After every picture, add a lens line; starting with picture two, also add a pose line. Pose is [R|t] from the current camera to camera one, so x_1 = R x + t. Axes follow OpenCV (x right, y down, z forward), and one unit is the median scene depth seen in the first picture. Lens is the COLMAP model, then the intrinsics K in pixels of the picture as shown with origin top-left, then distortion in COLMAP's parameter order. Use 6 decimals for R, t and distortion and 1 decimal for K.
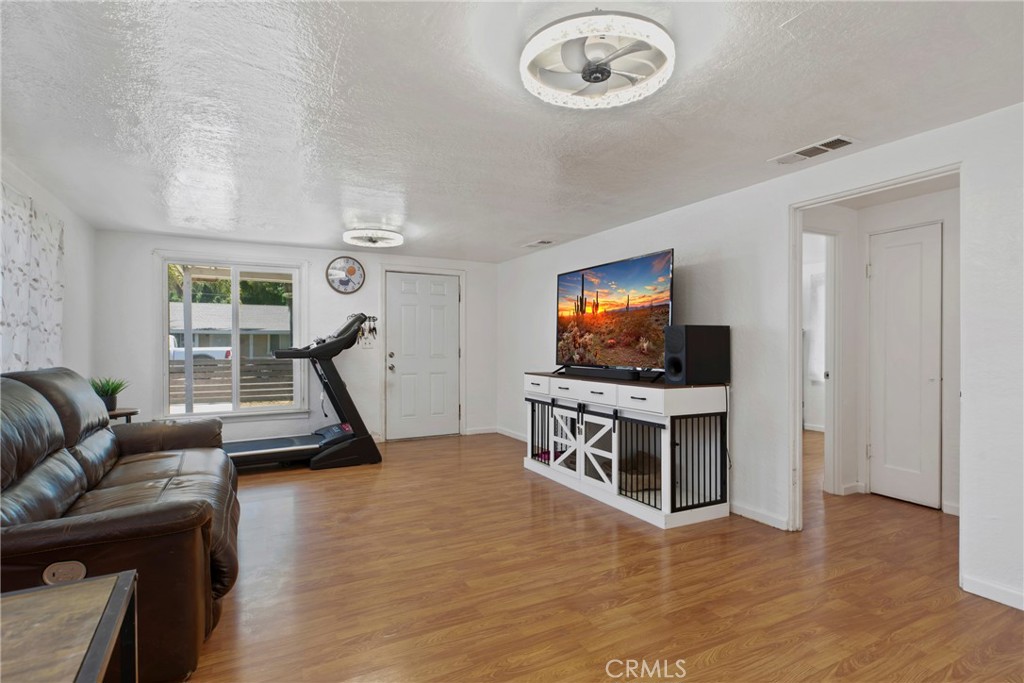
lens RADIAL K [[513.5, 0, 516.7], [0, 513.5, 343.6], [0, 0, 1]] dist [0.001795, 0.000164]
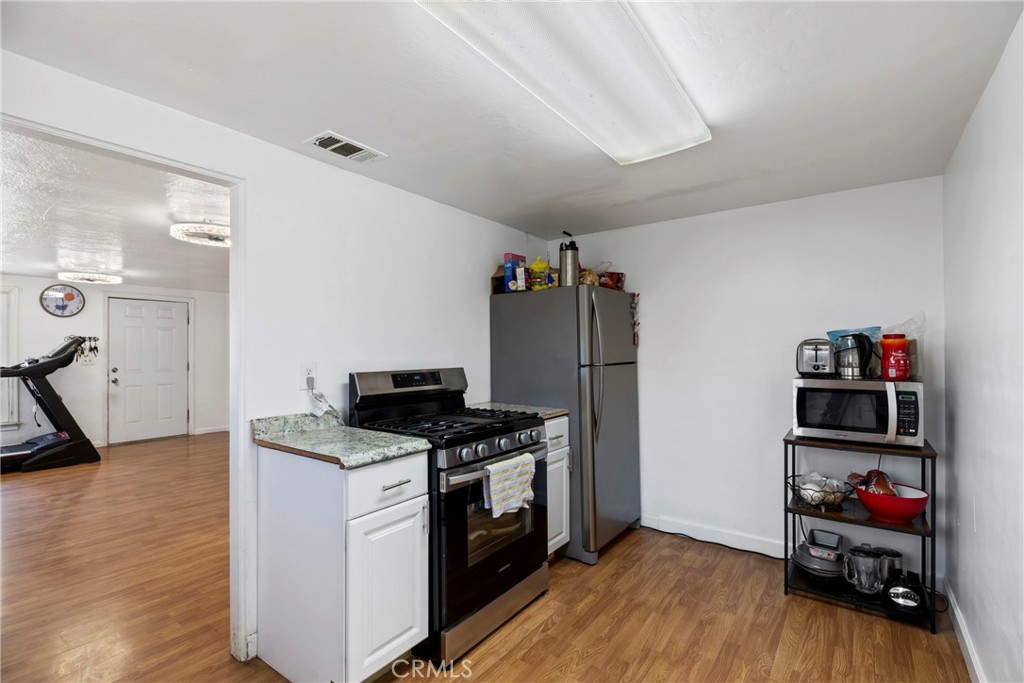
lens RADIAL K [[462.5, 0, 516.0], [0, 462.5, 342.3], [0, 0, 1]] dist [0.000114, -0.003942]
pose [[0.902079, -0.001165, 0.431569, 0.137154], [0.005767, 0.999940, -0.009353, -0.028517], [-0.431532, 0.010926, 0.902031, -0.365307]]
